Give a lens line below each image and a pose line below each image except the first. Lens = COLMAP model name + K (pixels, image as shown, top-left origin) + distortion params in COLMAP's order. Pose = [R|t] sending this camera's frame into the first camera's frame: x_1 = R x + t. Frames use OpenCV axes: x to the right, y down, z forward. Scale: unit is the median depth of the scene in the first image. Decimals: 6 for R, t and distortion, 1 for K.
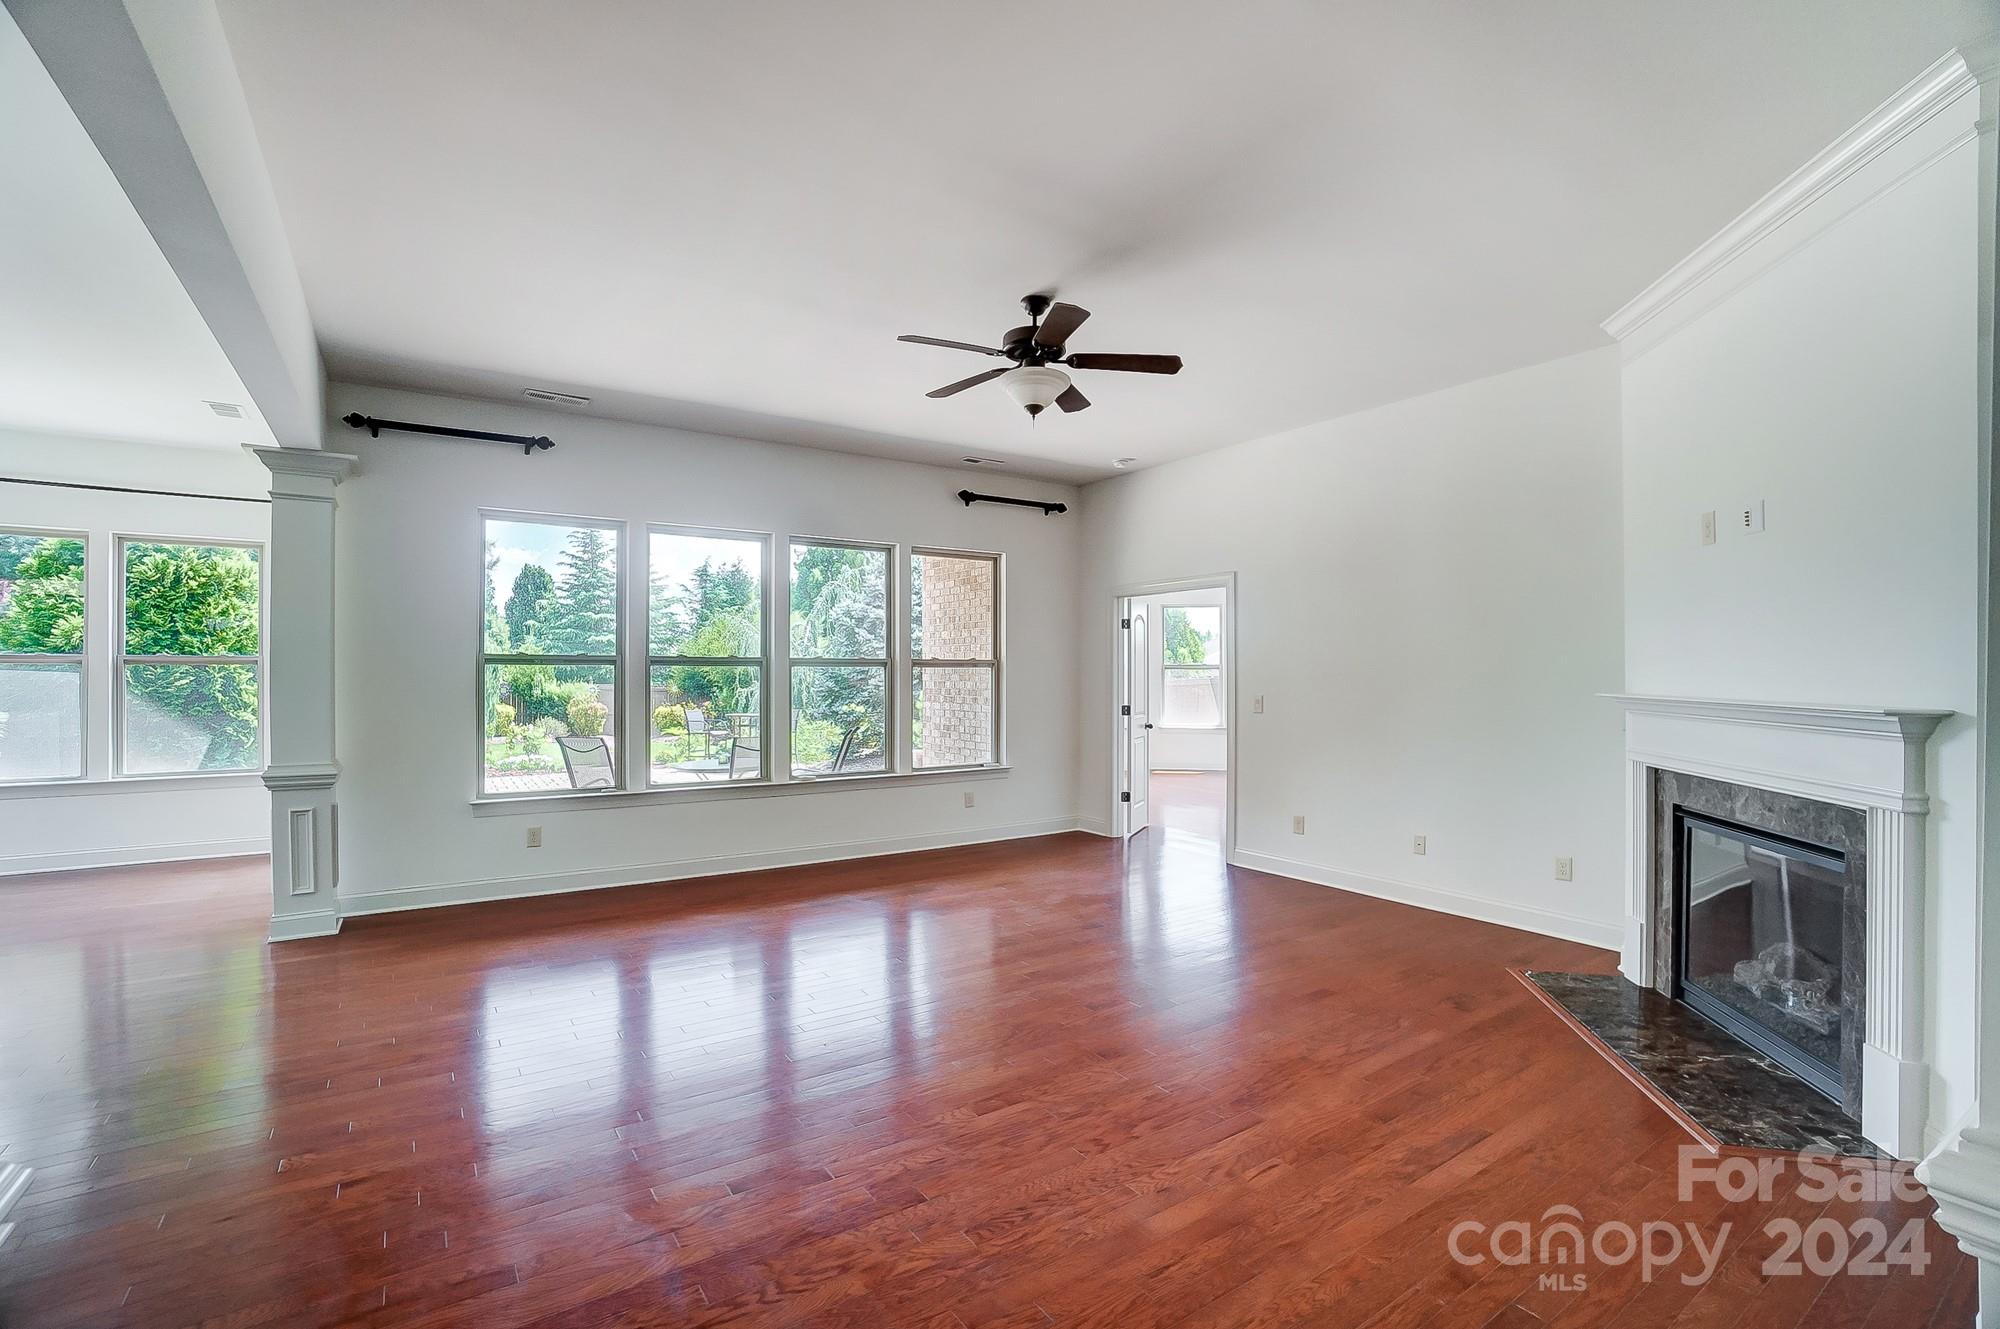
lens RADIAL K [[889.0, 0, 1025.1], [0, 889.0, 661.3], [0, 0, 1]] dist [-0.013624, 0.000274]
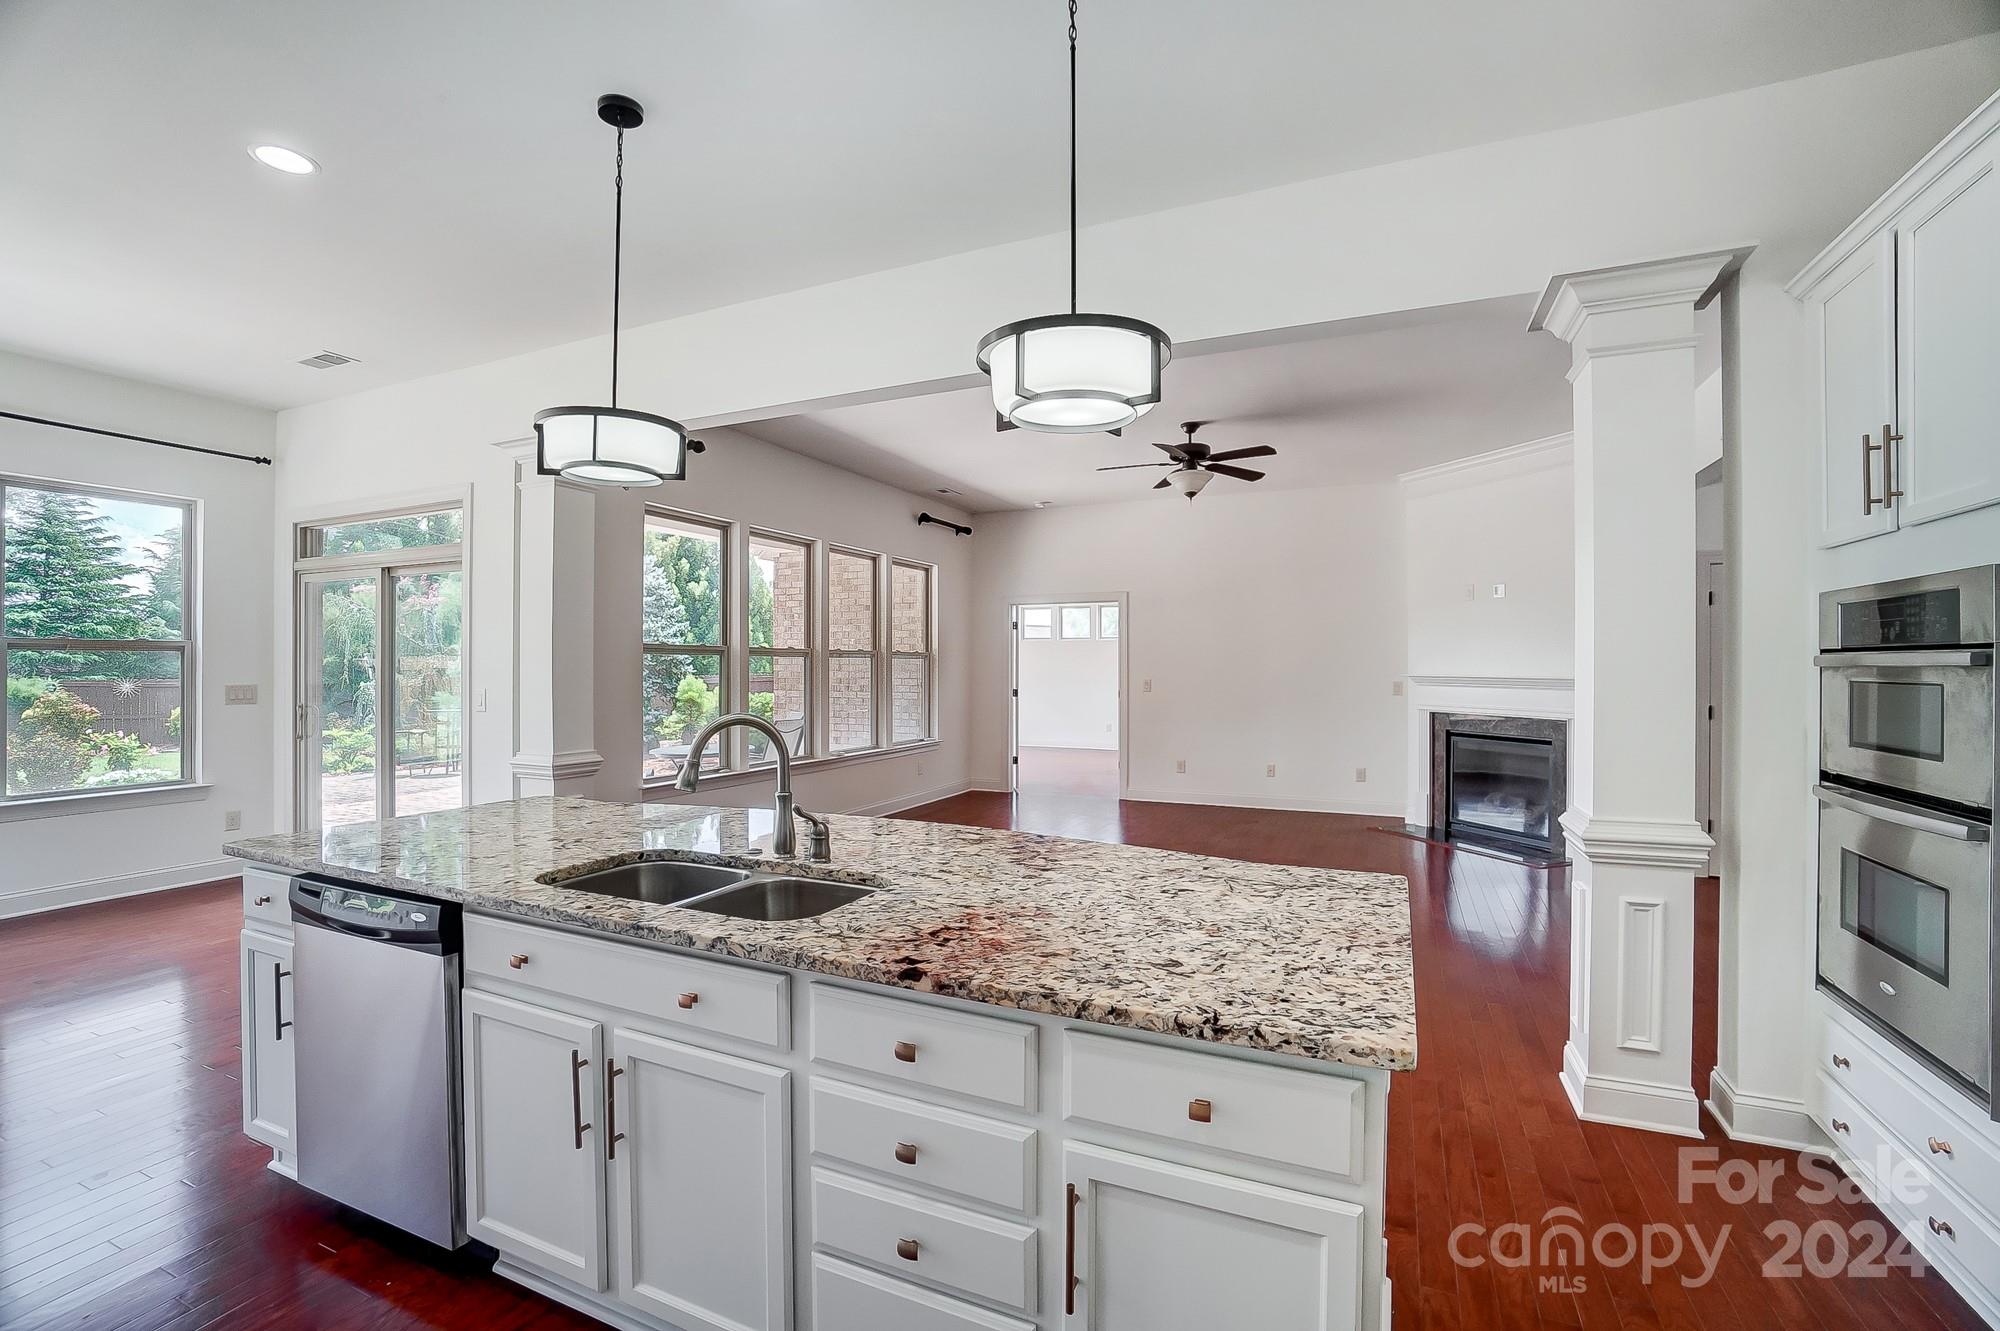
lens RADIAL K [[902.3, 0, 993.0], [0, 902.3, 662.3], [0, 0, 1]] dist [-0.002665, 0.000287]
pose [[0.860010, 0.003124, 0.510268, -0.655363], [-0.007215, 0.999956, 0.006039, 0.003836], [-0.510226, -0.008876, 0.859994, -0.116685]]
